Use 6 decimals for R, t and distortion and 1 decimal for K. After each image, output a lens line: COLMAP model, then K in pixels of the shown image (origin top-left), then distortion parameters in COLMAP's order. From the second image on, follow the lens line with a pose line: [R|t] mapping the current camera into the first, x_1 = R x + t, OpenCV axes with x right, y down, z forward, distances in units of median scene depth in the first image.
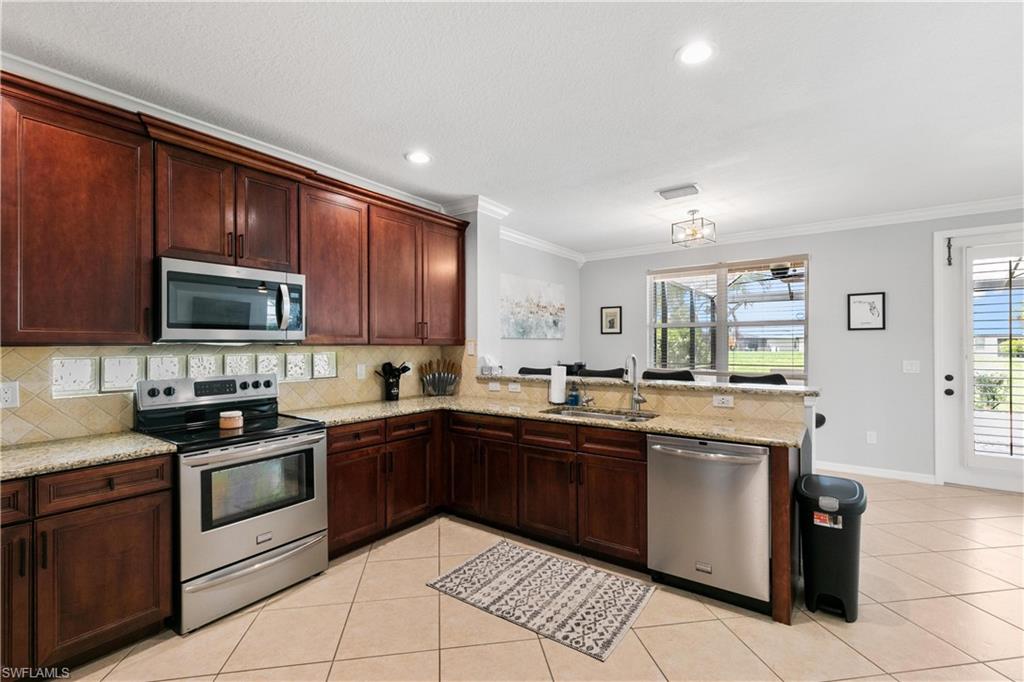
lens RADIAL K [[459.0, 0, 514.1], [0, 459.0, 344.4], [0, 0, 1]] dist [0.007711, -0.001519]
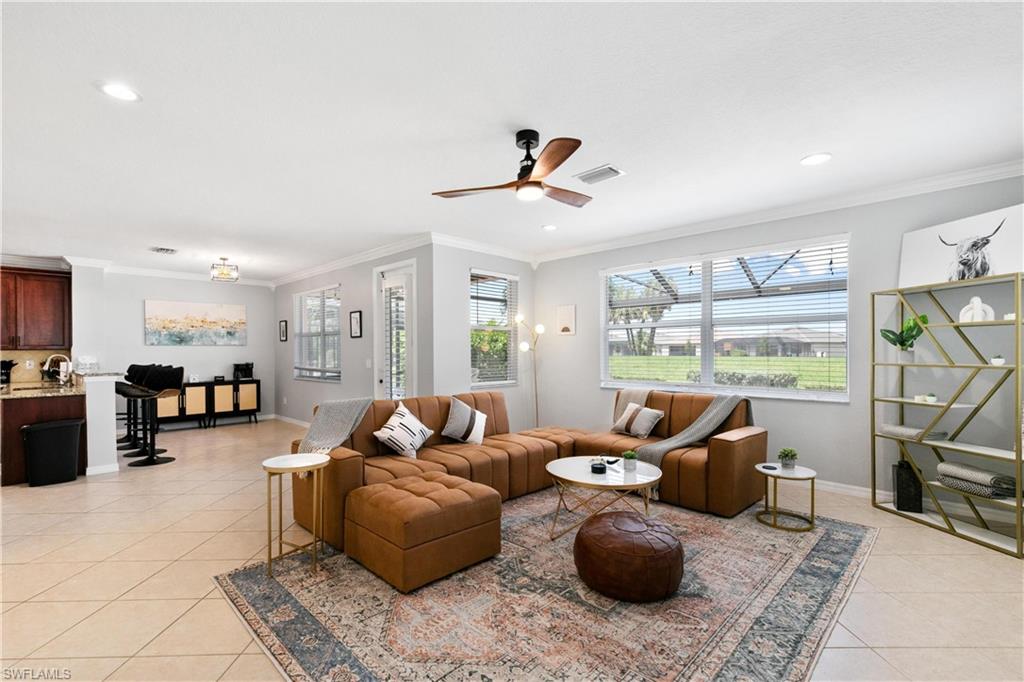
lens RADIAL K [[459.0, 0, 509.1], [0, 459.0, 351.2], [0, 0, 1]] dist [0.007711, -0.001519]
pose [[0.988382, -0.002777, -0.151962, 1.385770], [0.002965, 0.999995, 0.001014, 0.008951], [0.151958, -0.001453, 0.988386, -0.289883]]
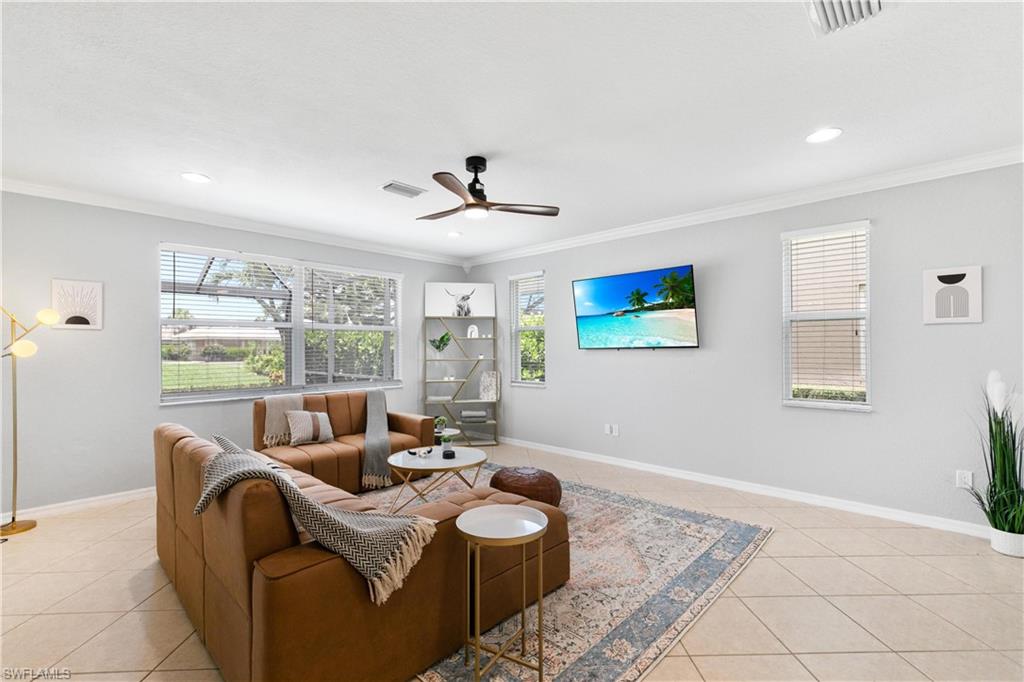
lens RADIAL K [[459.0, 0, 509.2], [0, 459.0, 341.5], [0, 0, 1]] dist [0.007711, -0.001519]
pose [[0.142276, 0.013978, 0.989728, 0.681272], [0.004185, 0.999883, -0.014723, 0.001273], [-0.989818, 0.006237, 0.142200, 0.158398]]
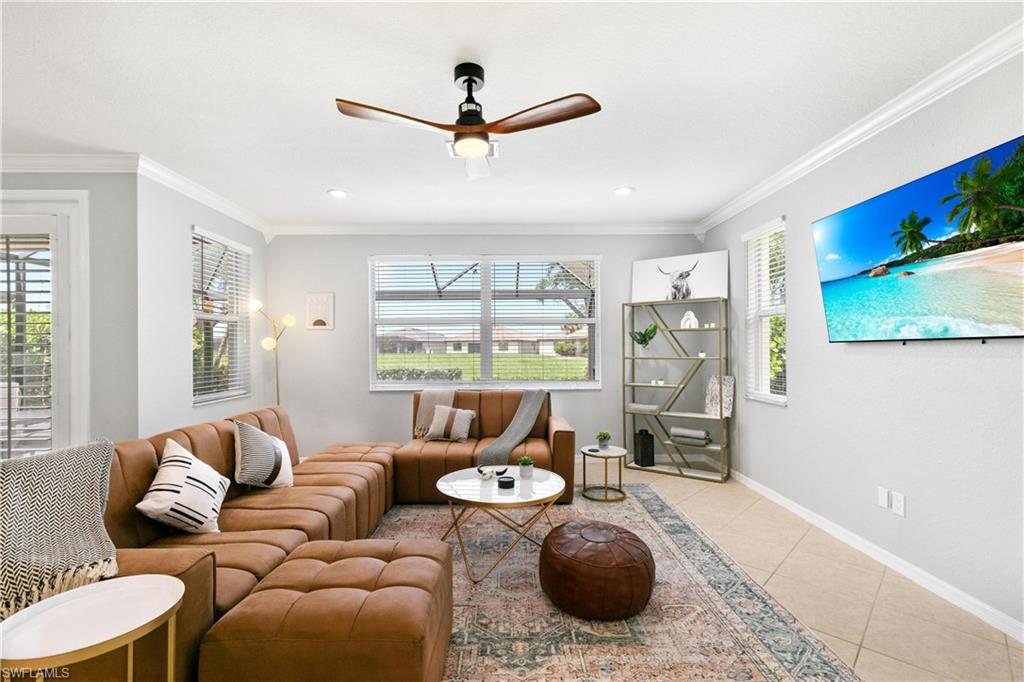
lens RADIAL K [[459.0, 0, 508.6], [0, 459.0, 343.4], [0, 0, 1]] dist [0.007711, -0.001519]
pose [[0.805911, 0.001077, 0.592036, 1.078989], [0.004653, 0.999956, -0.008153, 0.007682], [-0.592019, 0.009326, 0.805870, -0.094895]]
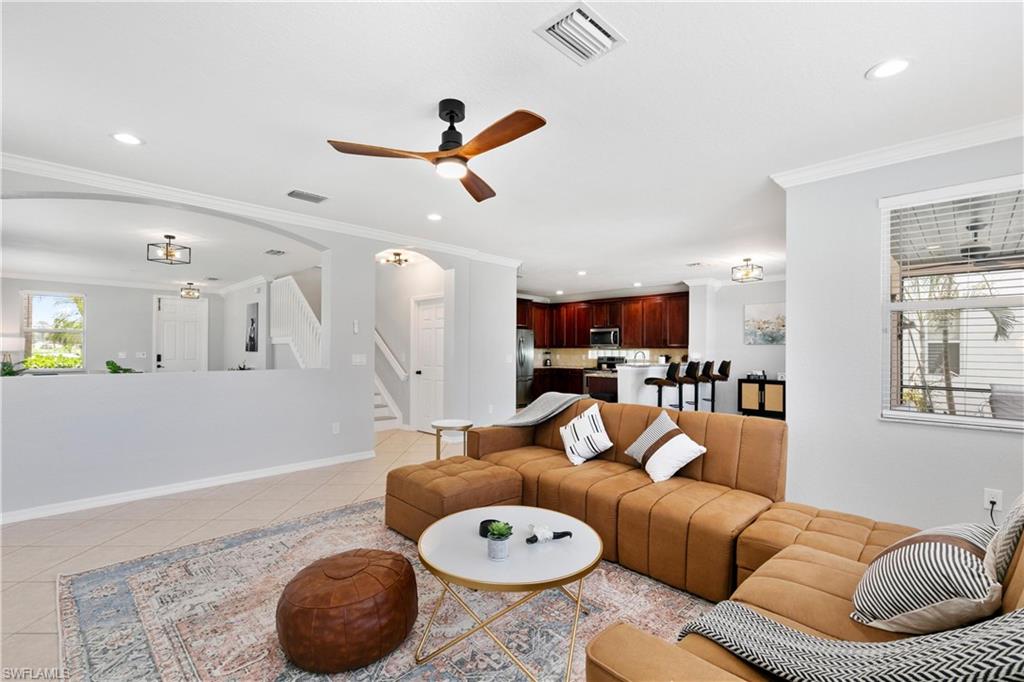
lens RADIAL K [[459.0, 0, 513.9], [0, 459.0, 343.8], [0, 0, 1]] dist [0.007711, -0.001519]
pose [[-0.160472, -0.013044, -0.986954, 1.824429], [-0.005971, 0.999907, -0.012245, 0.010934], [0.987022, 0.003928, -0.160535, 0.450497]]
